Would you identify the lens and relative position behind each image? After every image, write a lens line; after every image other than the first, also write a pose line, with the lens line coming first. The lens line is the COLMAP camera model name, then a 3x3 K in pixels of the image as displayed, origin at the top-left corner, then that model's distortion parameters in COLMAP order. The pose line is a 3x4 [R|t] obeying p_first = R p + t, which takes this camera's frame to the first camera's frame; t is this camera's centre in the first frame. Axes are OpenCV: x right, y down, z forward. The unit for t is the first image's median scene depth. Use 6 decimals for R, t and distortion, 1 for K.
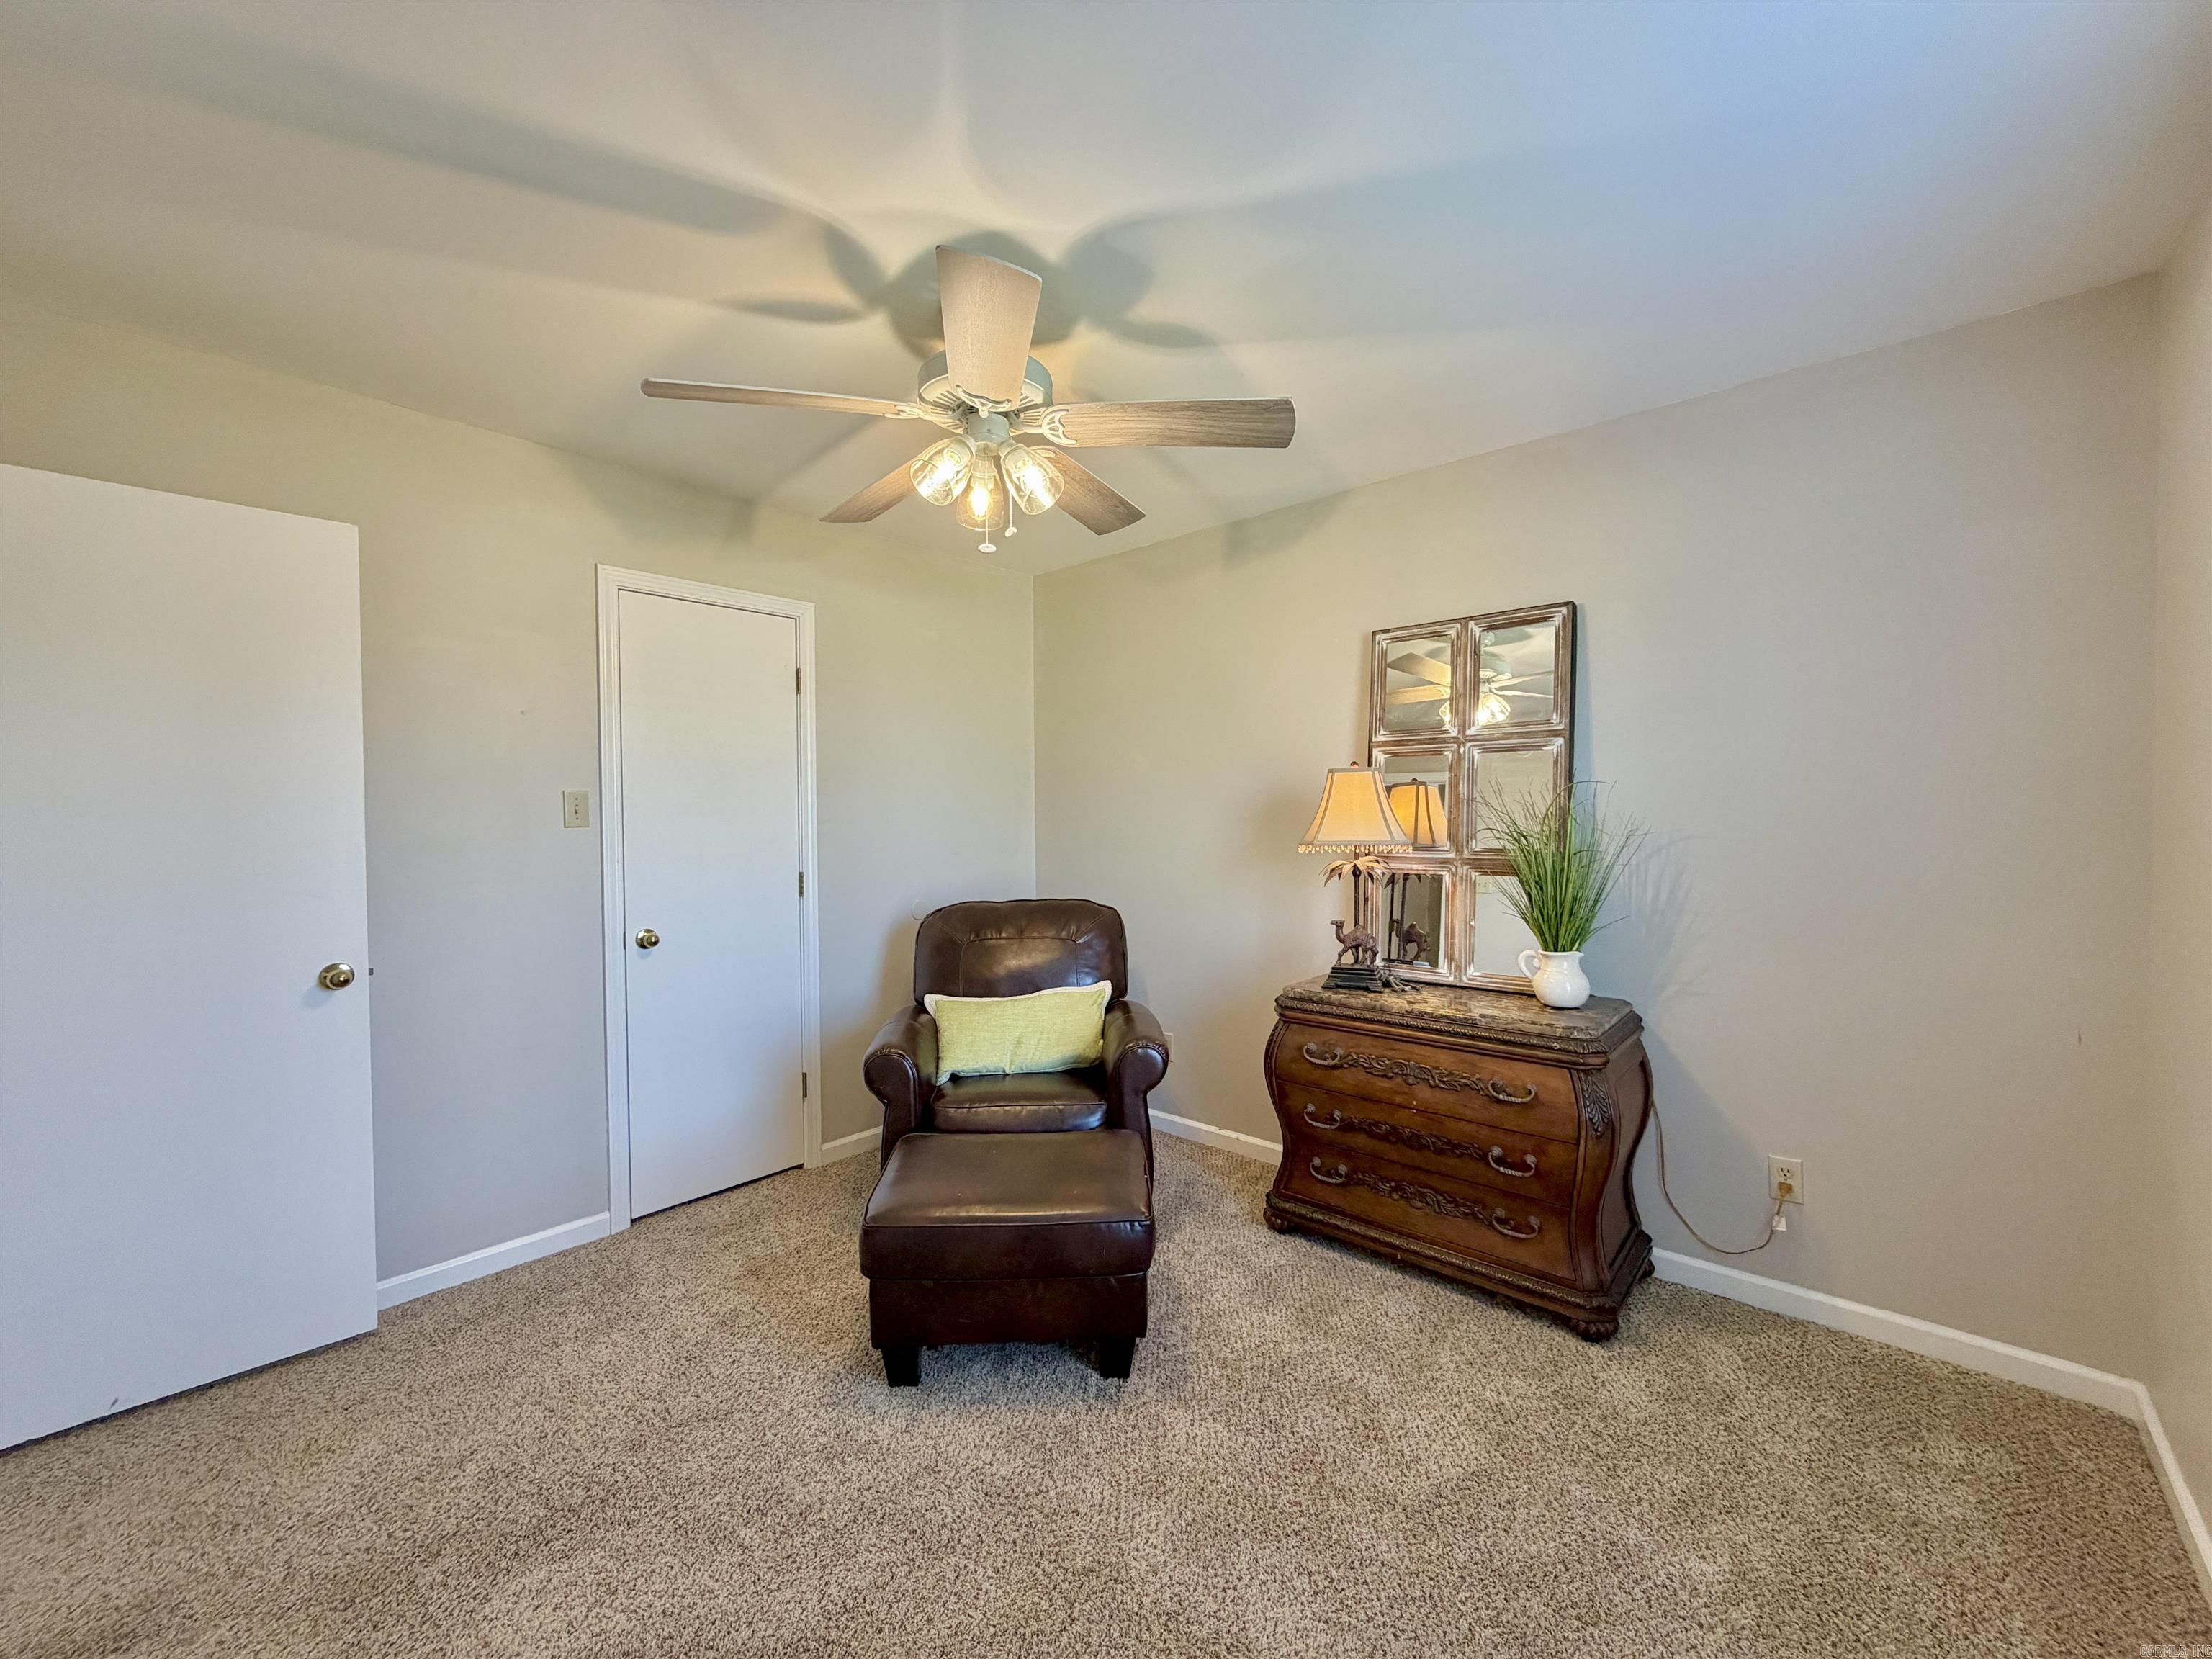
lens RADIAL K [[881.6, 0, 1101.0], [0, 881.6, 827.9], [0, 0, 1]] dist [-0.000592, -0.000009]
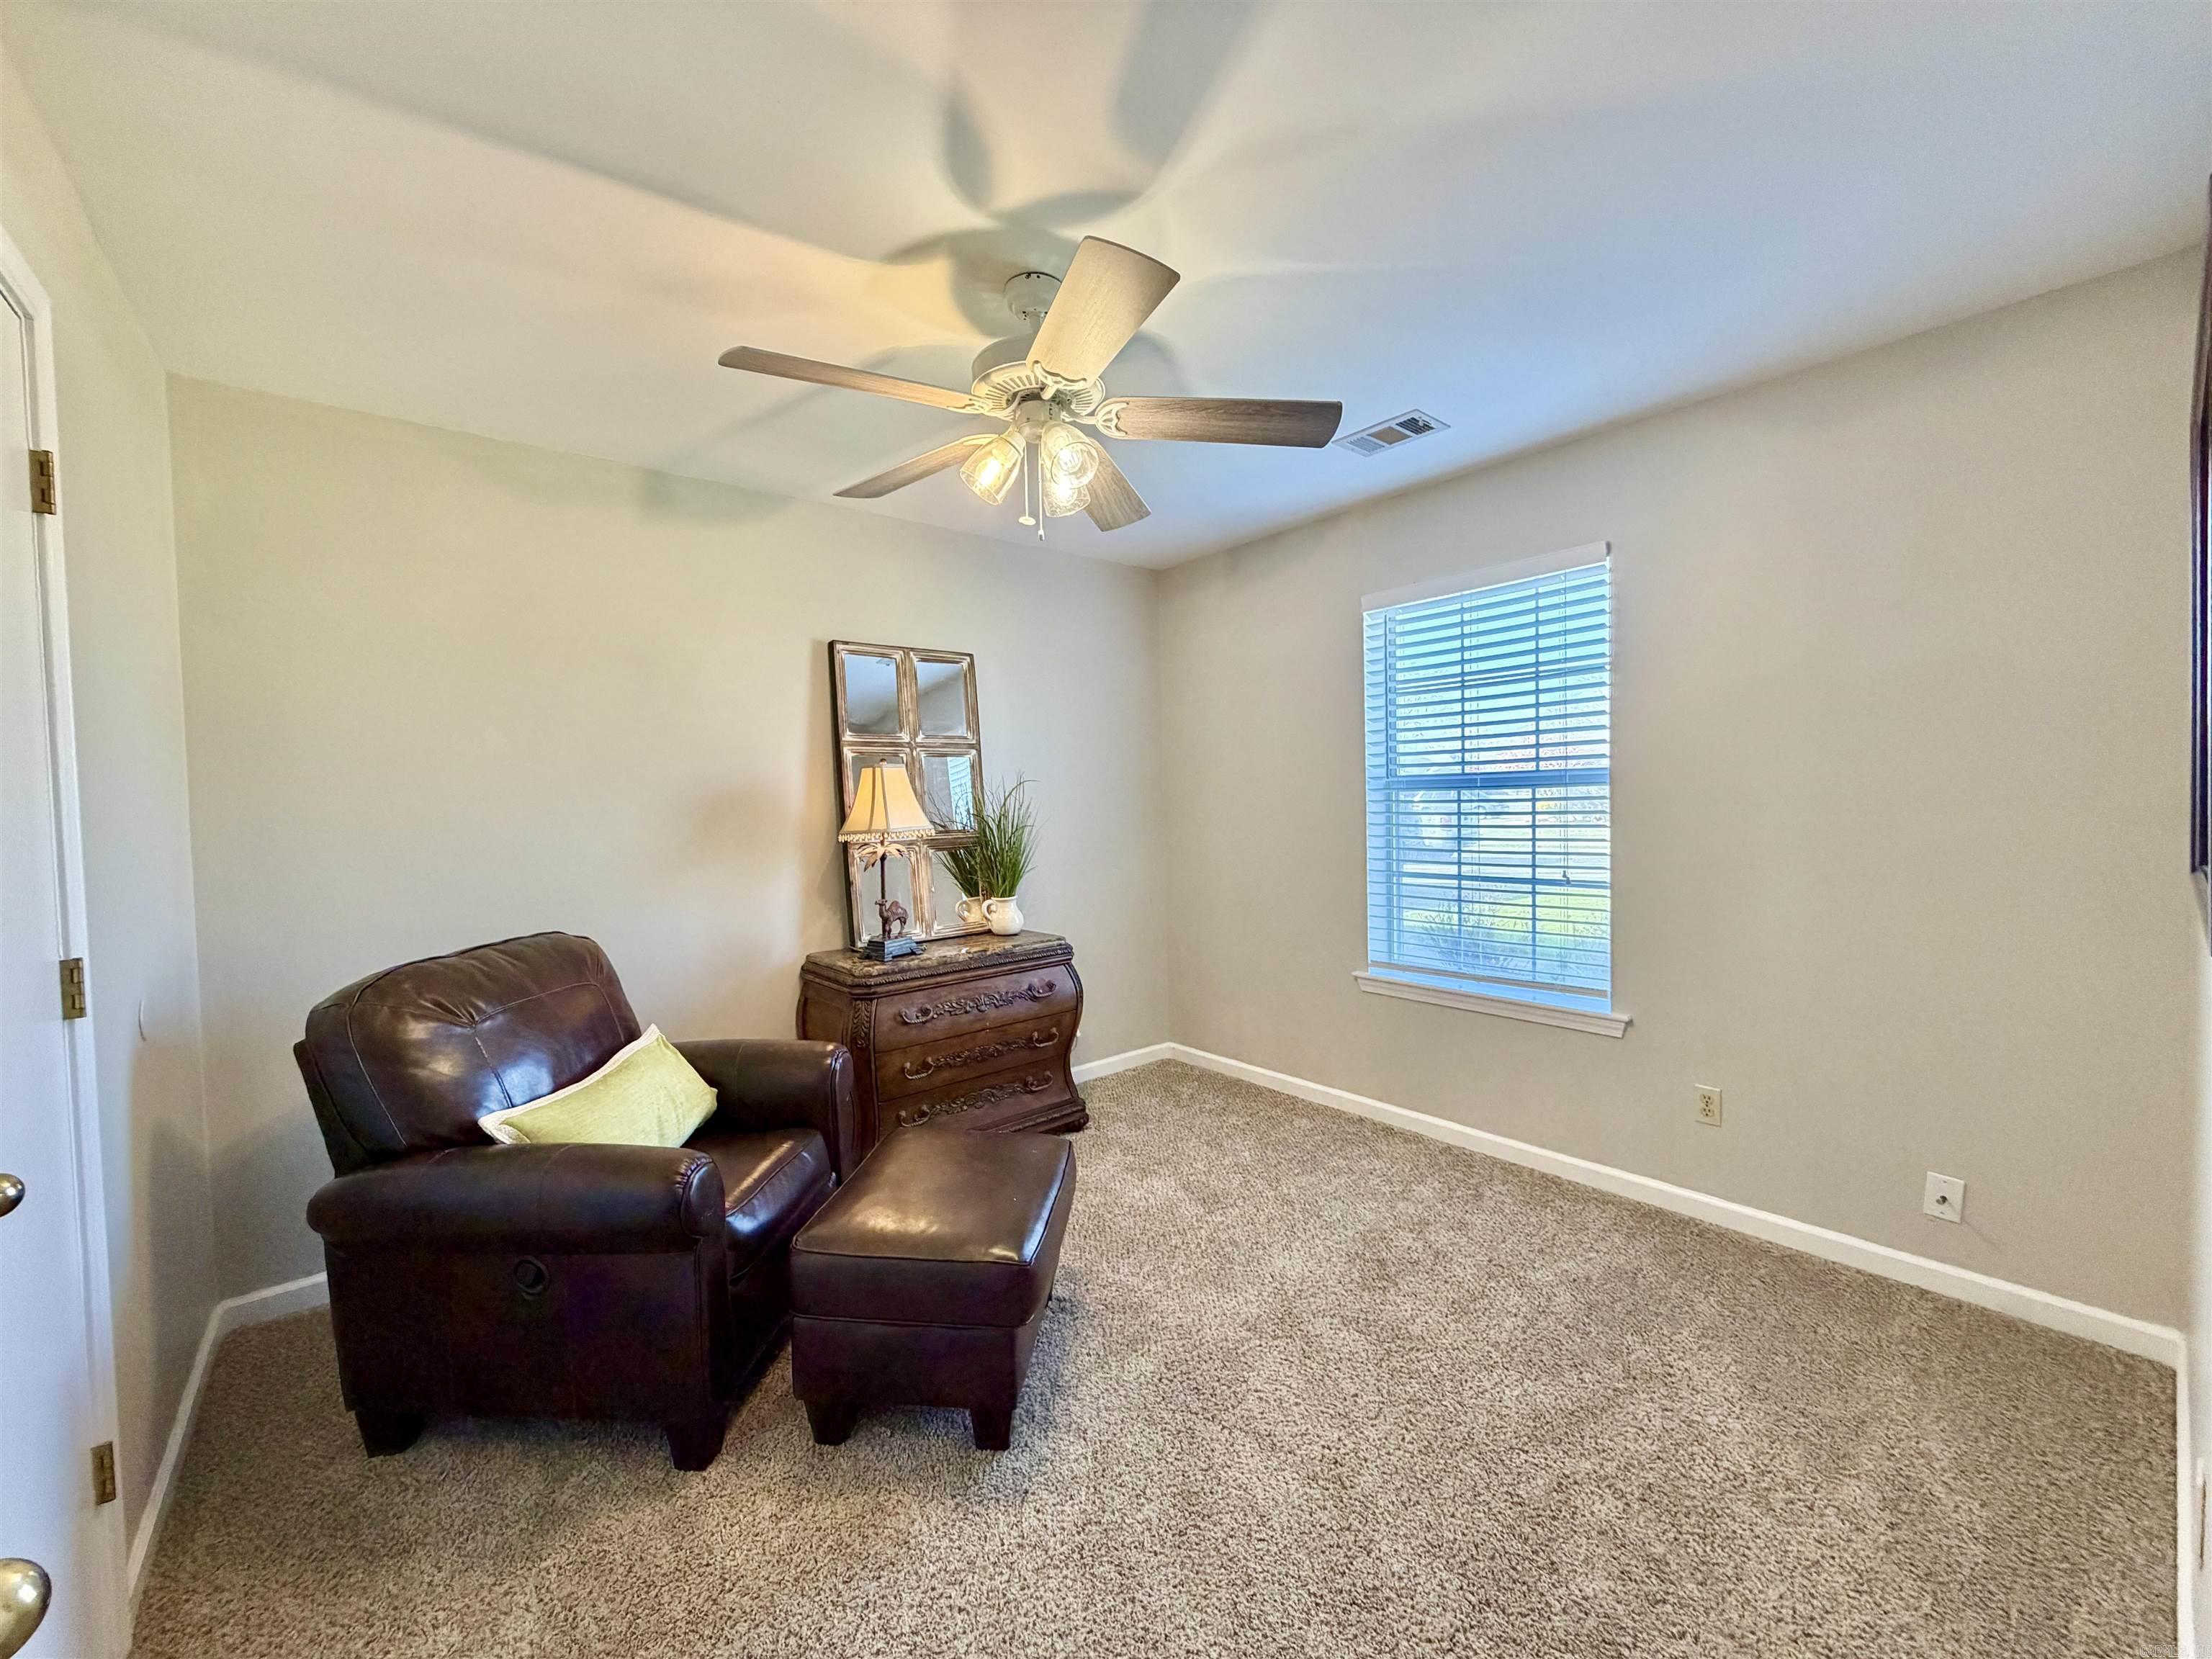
lens RADIAL K [[881.6, 0, 1101.0], [0, 881.6, 827.9], [0, 0, 1]] dist [-0.000592, -0.000009]
pose [[0.150597, -0.027474, 0.988213, -0.795324], [0.040993, 0.998928, 0.021525, 0.001211], [-0.987745, 0.037269, 0.151562, 0.553804]]
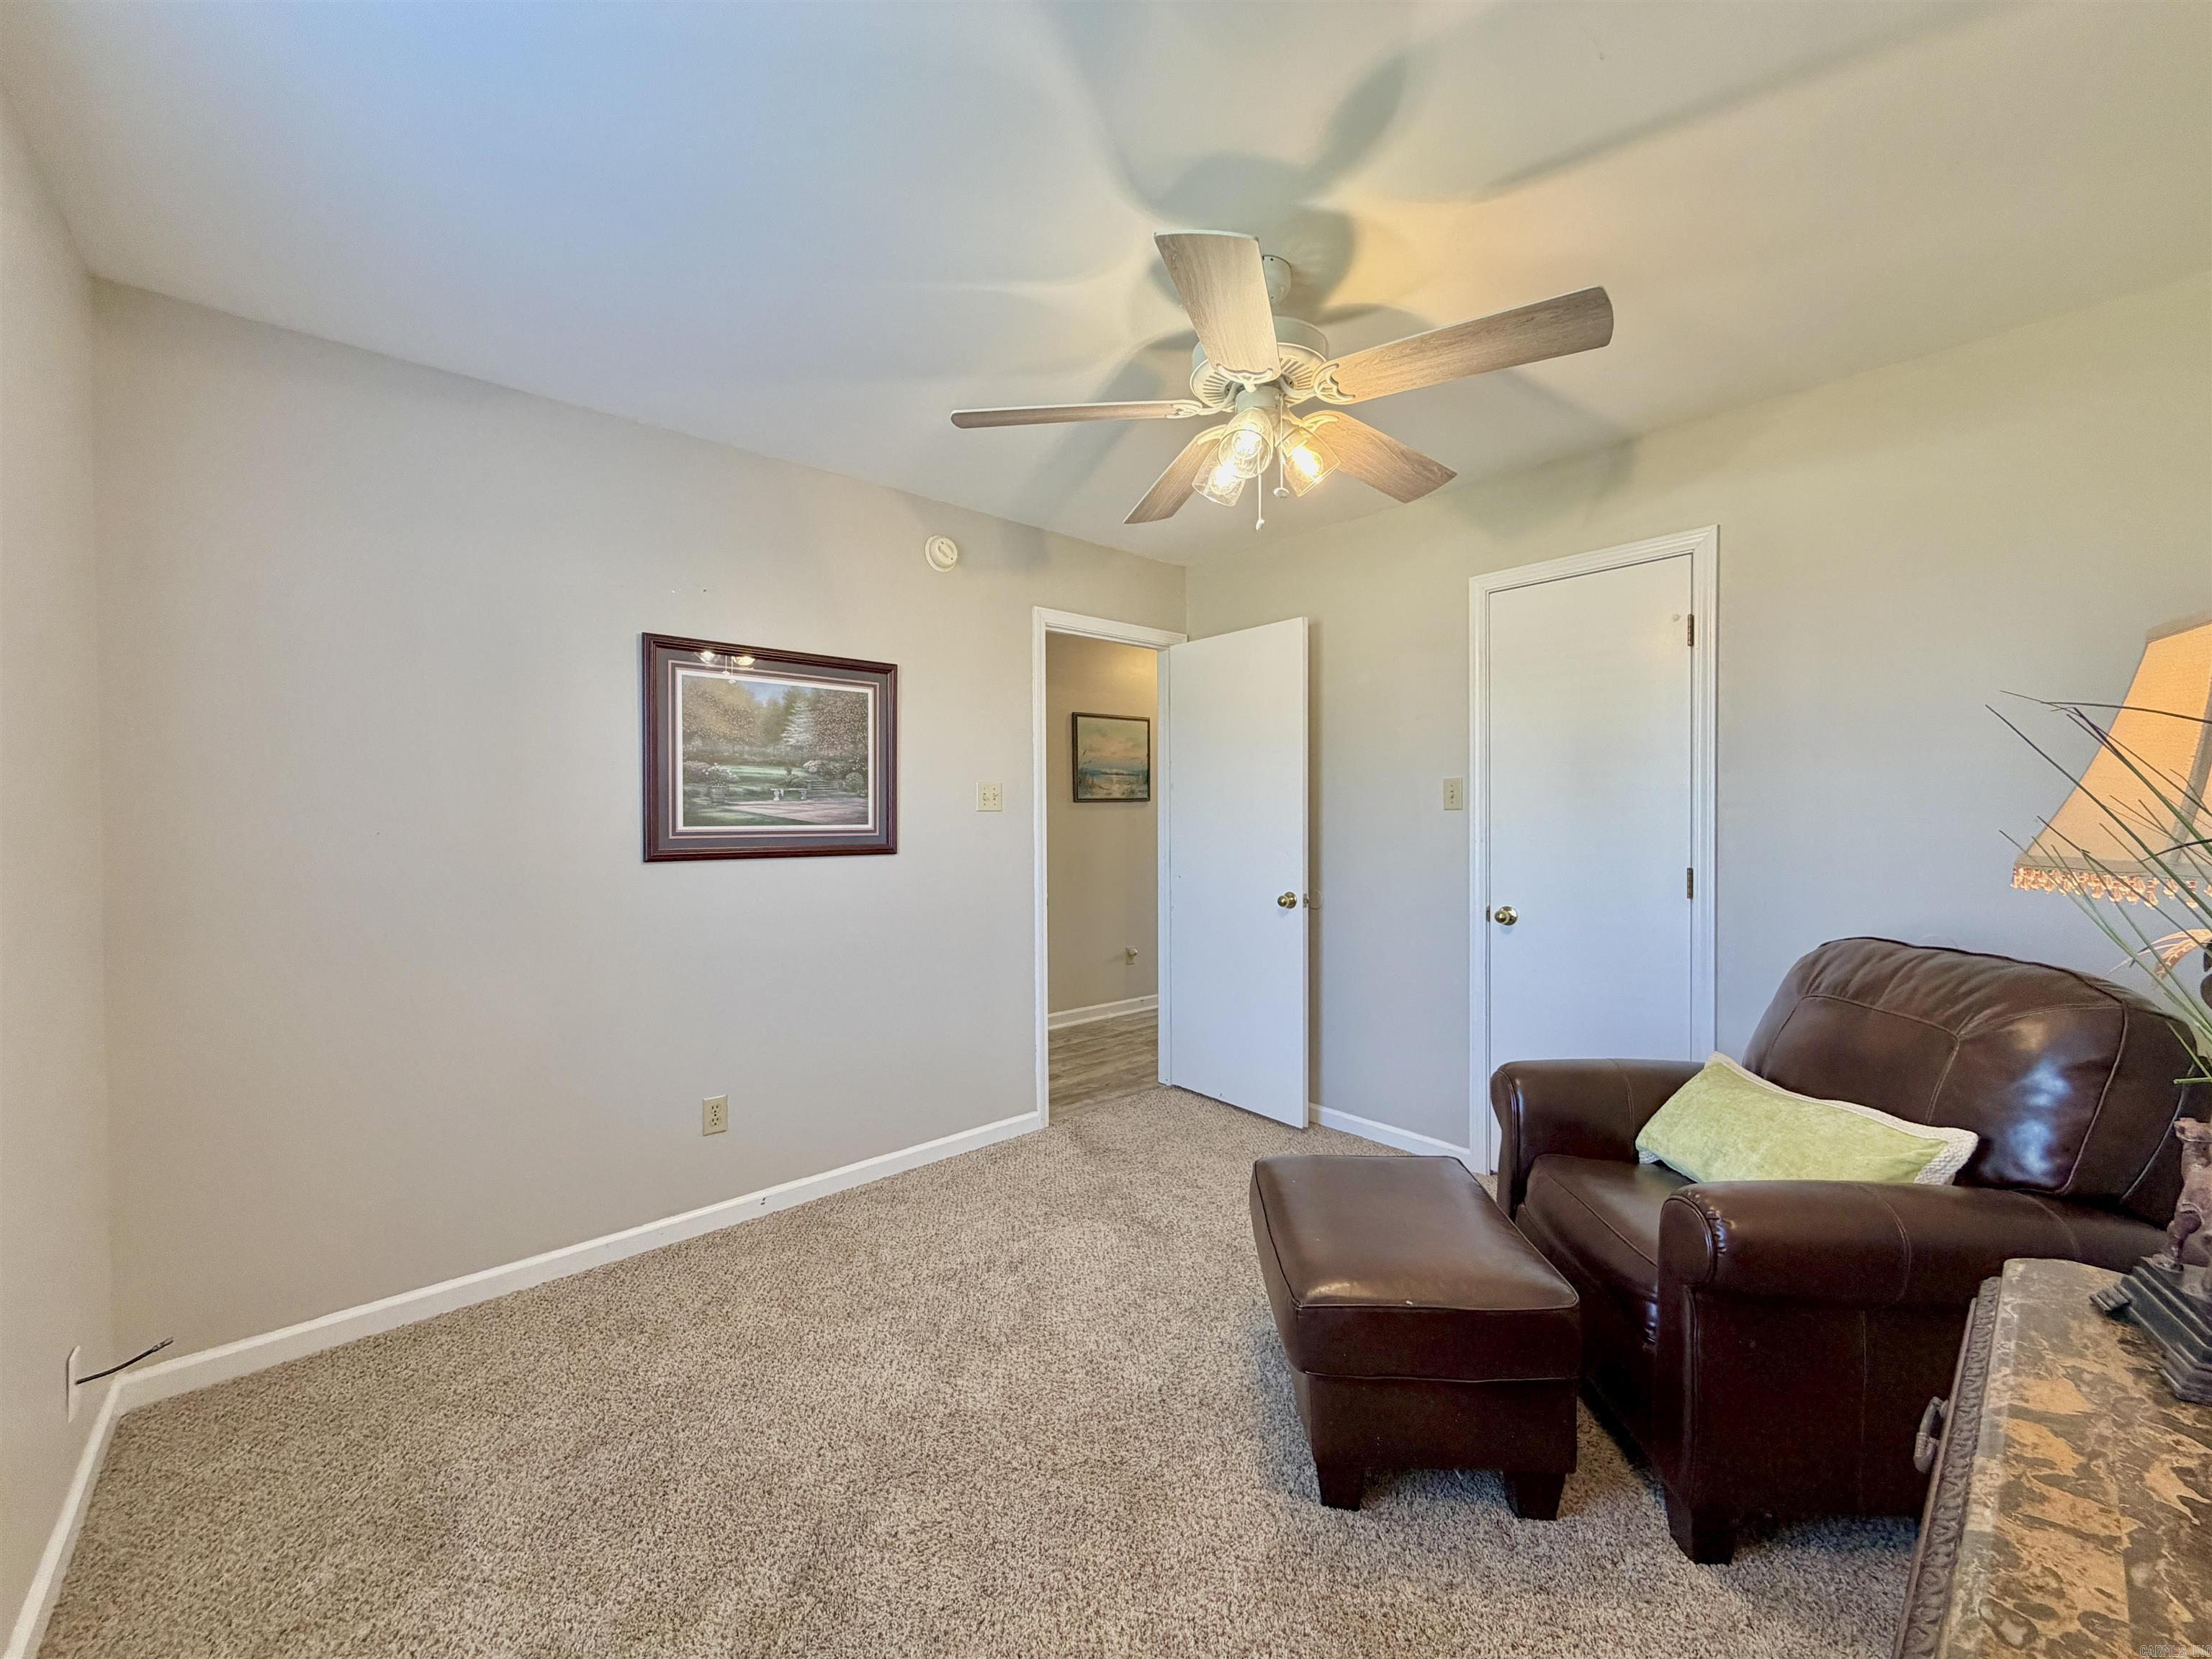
lens RADIAL K [[881.6, 0, 1101.0], [0, 881.6, 827.9], [0, 0, 1]] dist [-0.000592, -0.000009]
pose [[-0.109222, 0.019599, -0.993824, 0.616596], [-0.012203, 0.999704, 0.021056, 0.003787], [0.993942, 0.014428, -0.108950, 0.655528]]
